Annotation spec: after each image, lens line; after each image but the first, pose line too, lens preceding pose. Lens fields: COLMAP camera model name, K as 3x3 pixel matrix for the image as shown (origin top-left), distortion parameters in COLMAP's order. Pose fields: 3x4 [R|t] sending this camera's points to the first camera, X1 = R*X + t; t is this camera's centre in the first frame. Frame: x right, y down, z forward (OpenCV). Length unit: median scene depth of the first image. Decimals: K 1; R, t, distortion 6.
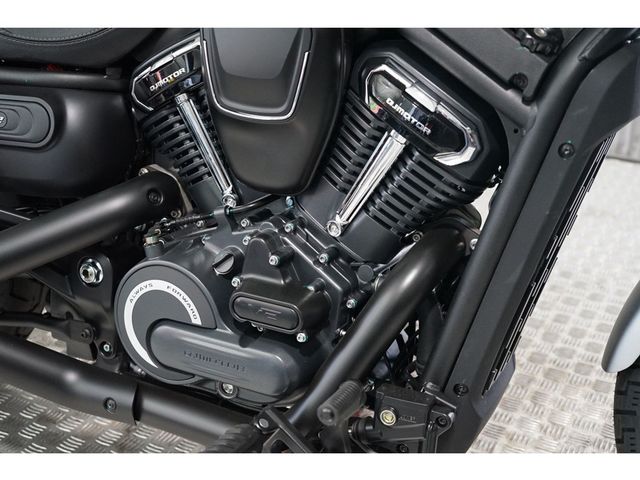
lens RADIAL K [[814.7, 0, 320.0], [0, 814.7, 240.0], [0, 0, 1]] dist [-0.074495, -0.009437]
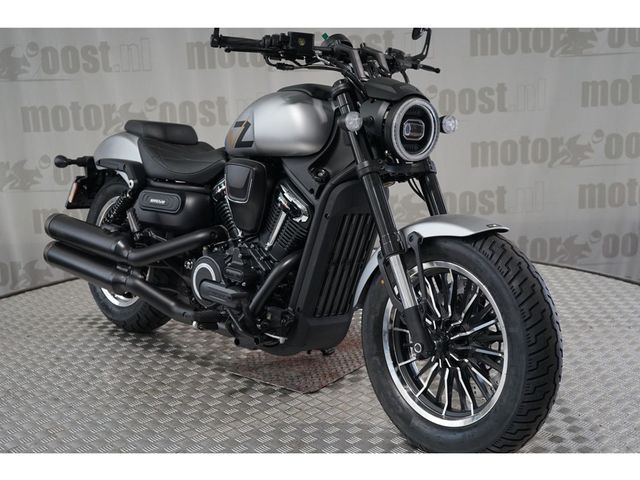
lens RADIAL K [[814.7, 0, 320.0], [0, 814.7, 240.0], [0, 0, 1]] dist [-0.074495, -0.009437]
pose [[0.941459, 0.063557, -0.331082, 1.028748], [-0.123843, 0.978606, -0.164298, 0.365373], [0.313556, 0.195682, 0.929188, -1.349631]]
